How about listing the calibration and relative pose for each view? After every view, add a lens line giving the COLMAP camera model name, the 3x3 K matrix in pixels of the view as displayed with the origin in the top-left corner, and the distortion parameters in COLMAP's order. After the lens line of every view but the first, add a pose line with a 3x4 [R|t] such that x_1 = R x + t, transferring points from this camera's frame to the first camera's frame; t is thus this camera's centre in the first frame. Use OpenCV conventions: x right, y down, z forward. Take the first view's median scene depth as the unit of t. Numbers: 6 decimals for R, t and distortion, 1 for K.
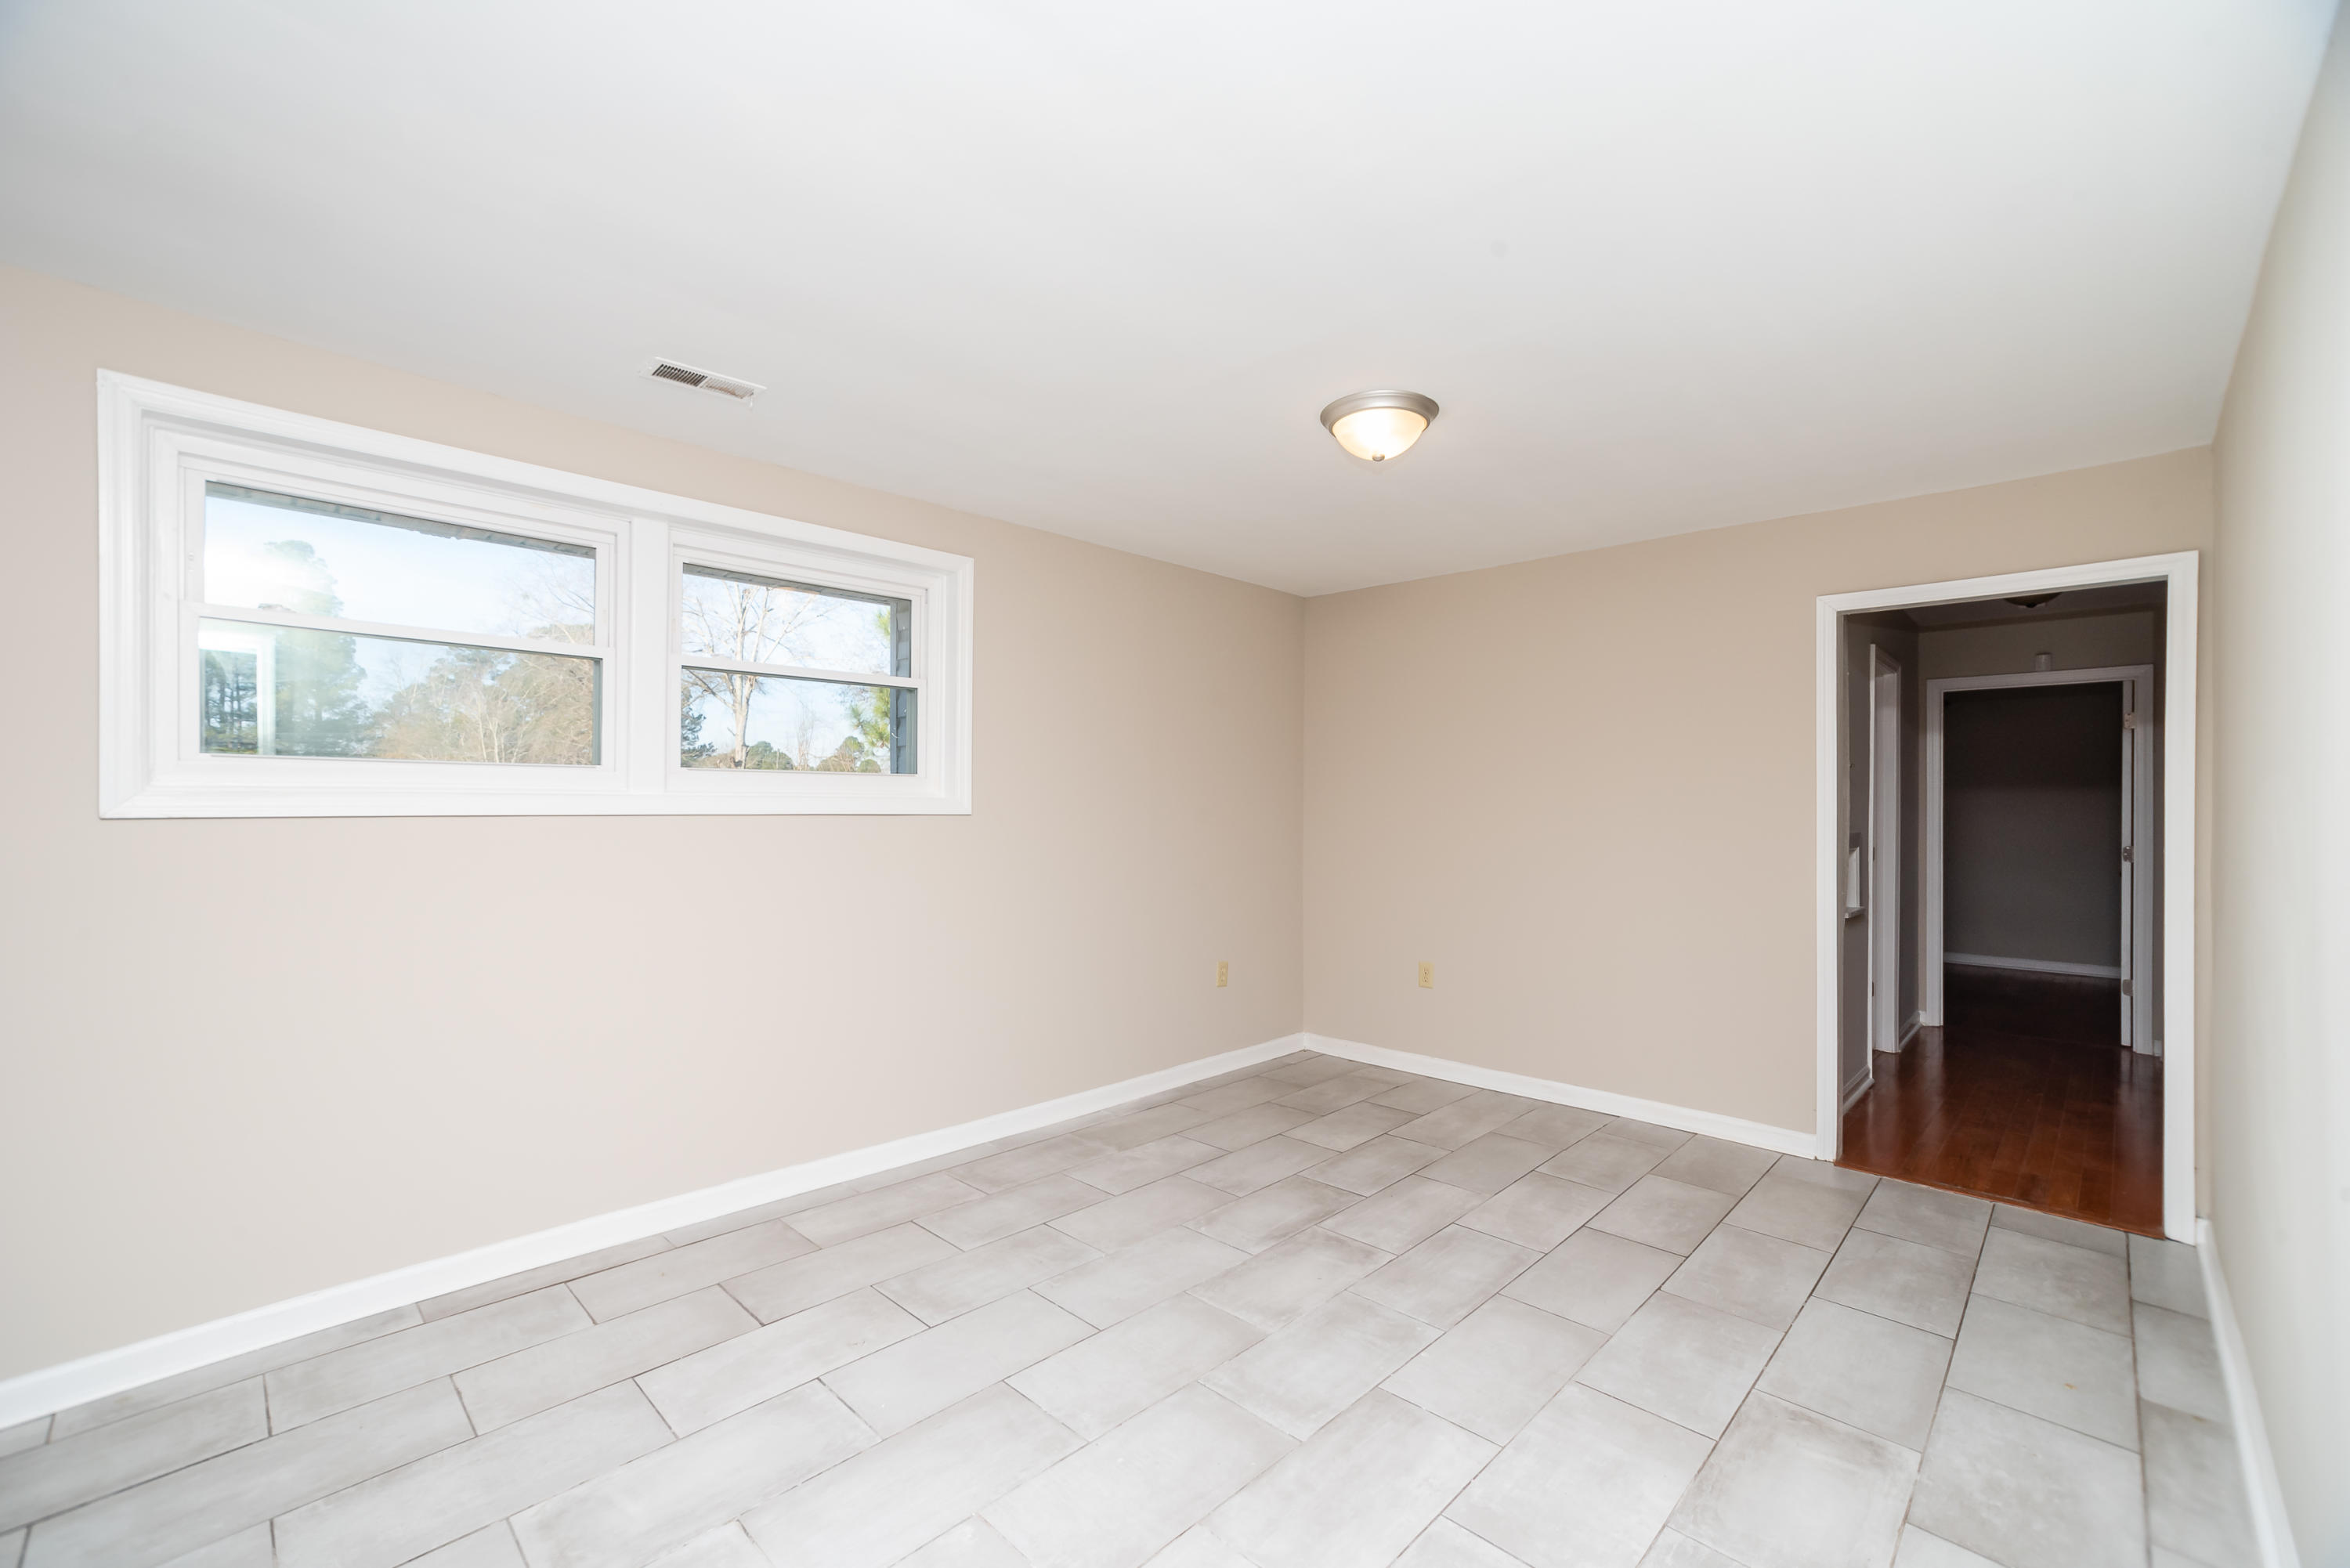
lens RADIAL K [[999.4, 0, 1142.7], [0, 999.4, 808.2], [0, 0, 1]] dist [-0.048571, 0.036422]
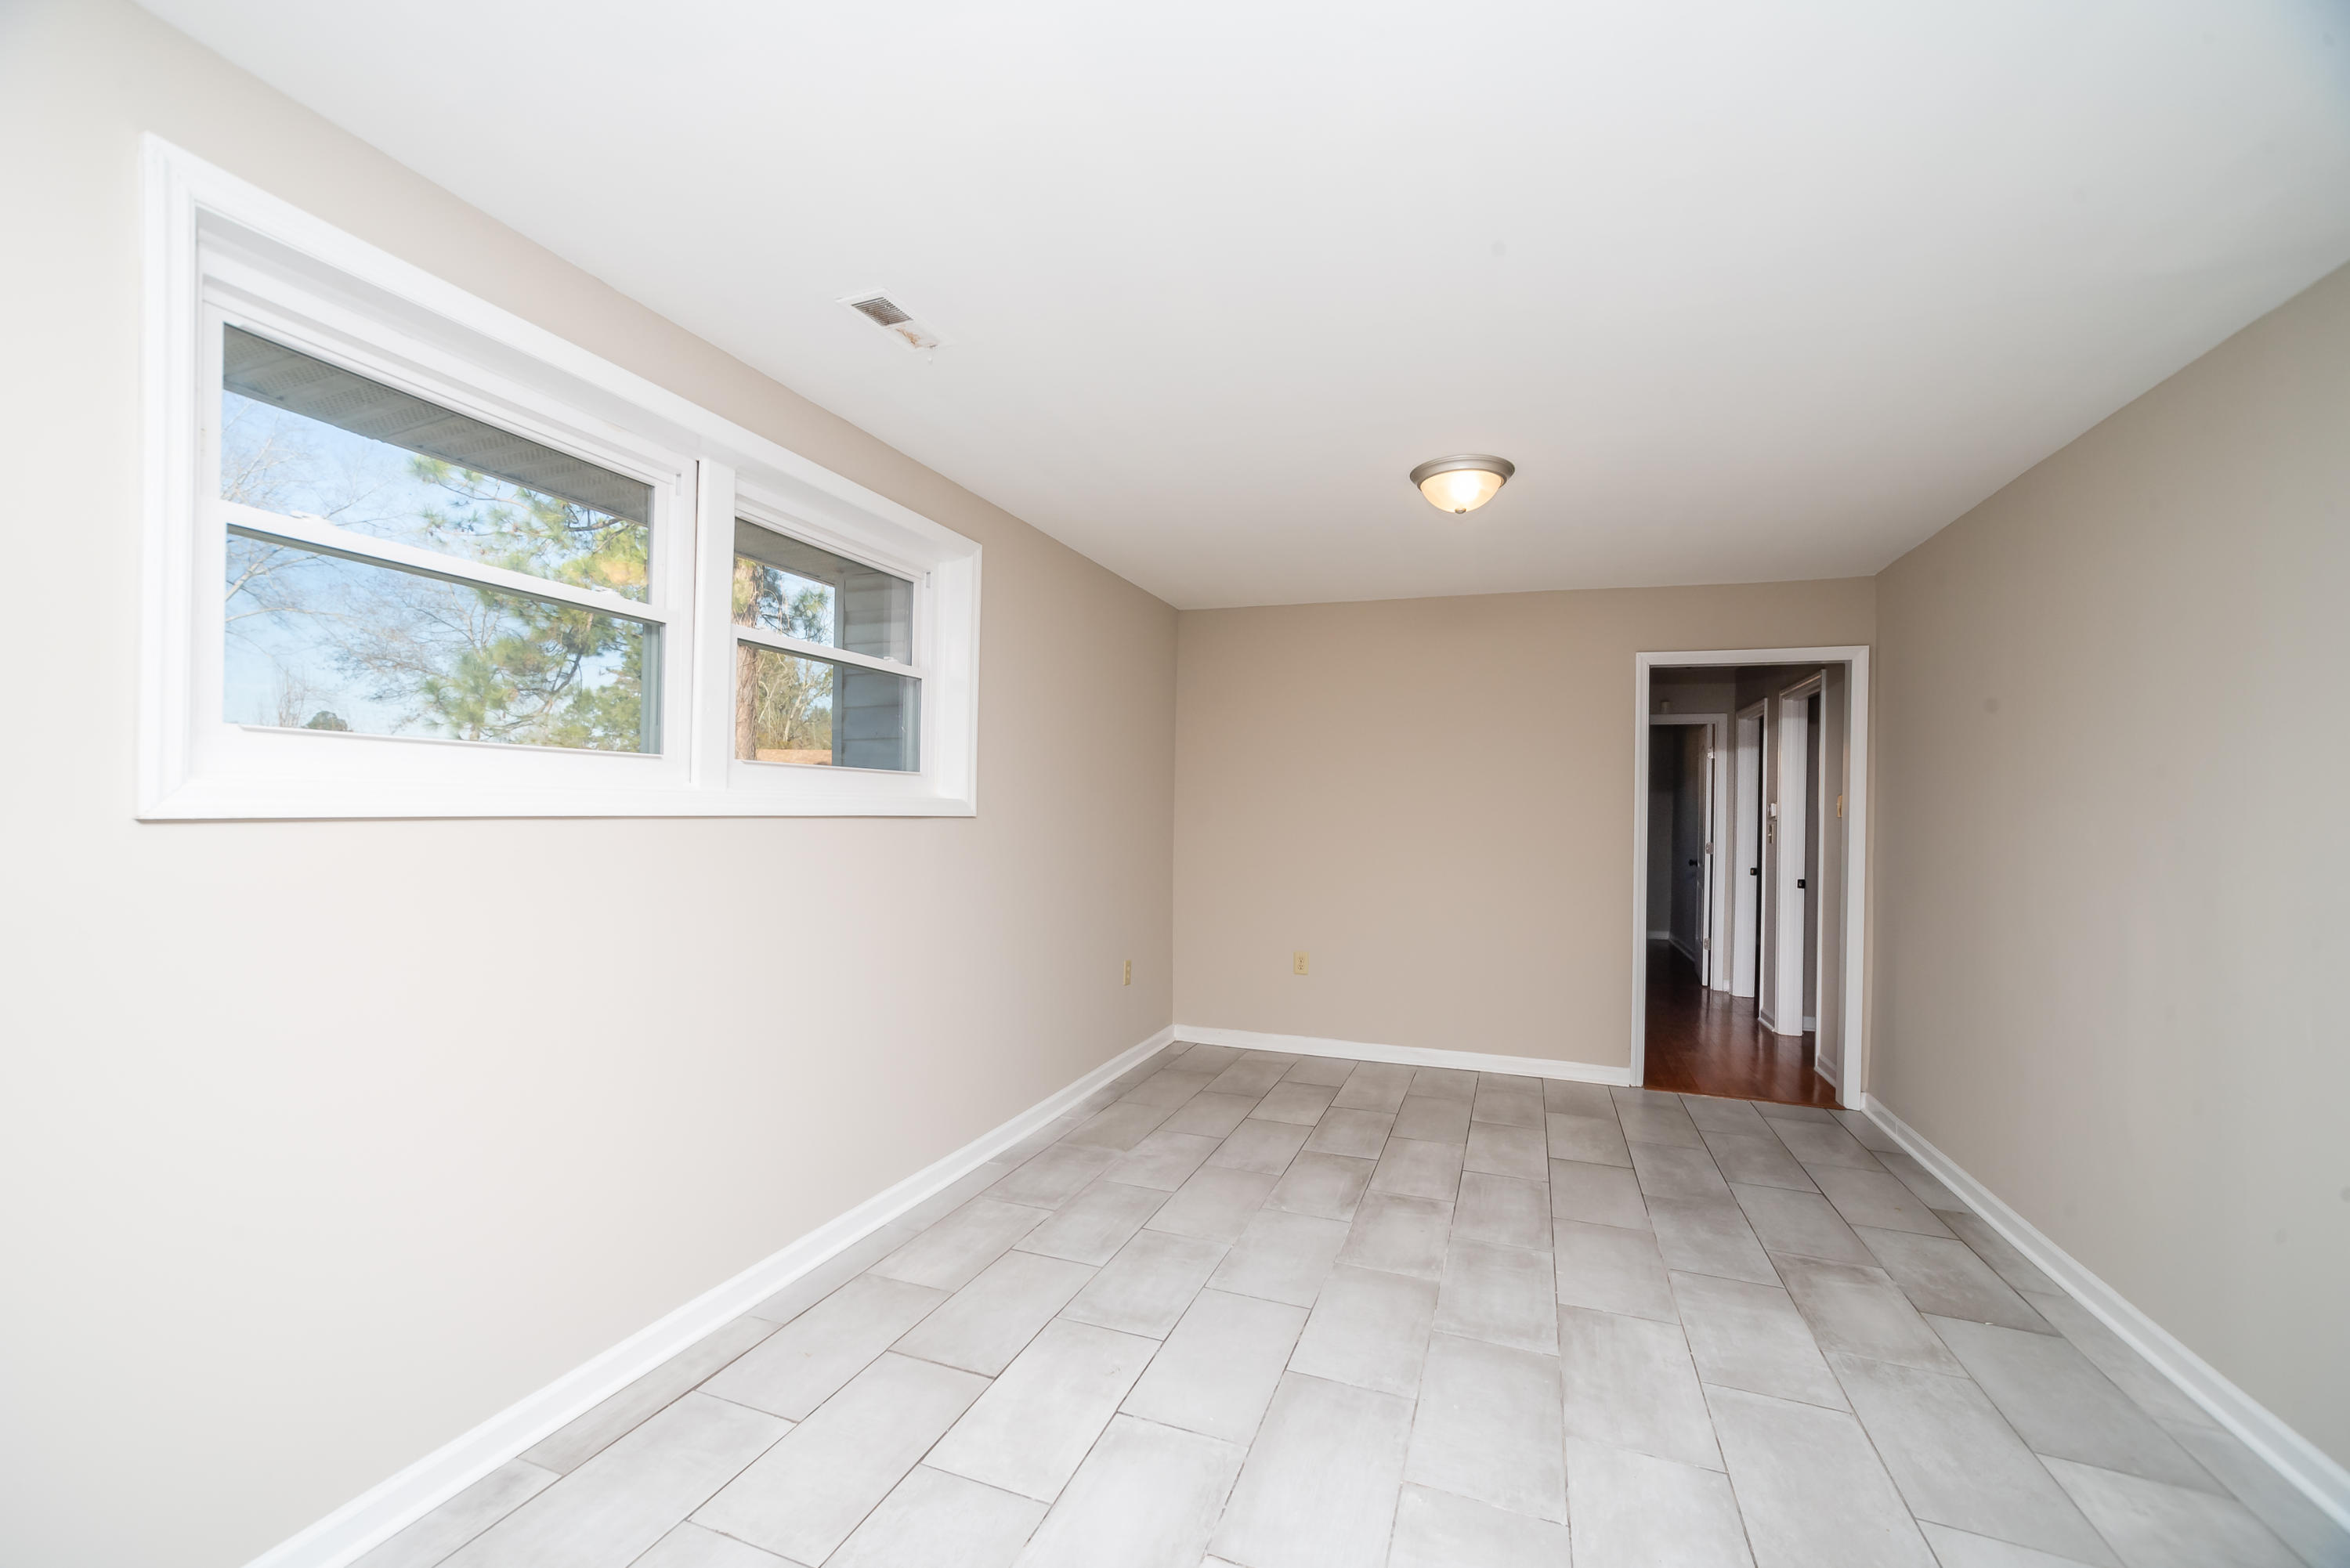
lens RADIAL K [[1010.2, 0, 1126.3], [0, 1010.2, 810.5], [0, 0, 1]] dist [-0.048371, 0.039274]
pose [[0.910840, 0.008506, 0.412672, -0.523848], [-0.010008, 0.999949, 0.001479, -0.002639], [-0.412638, -0.005477, 0.910879, 0.088115]]
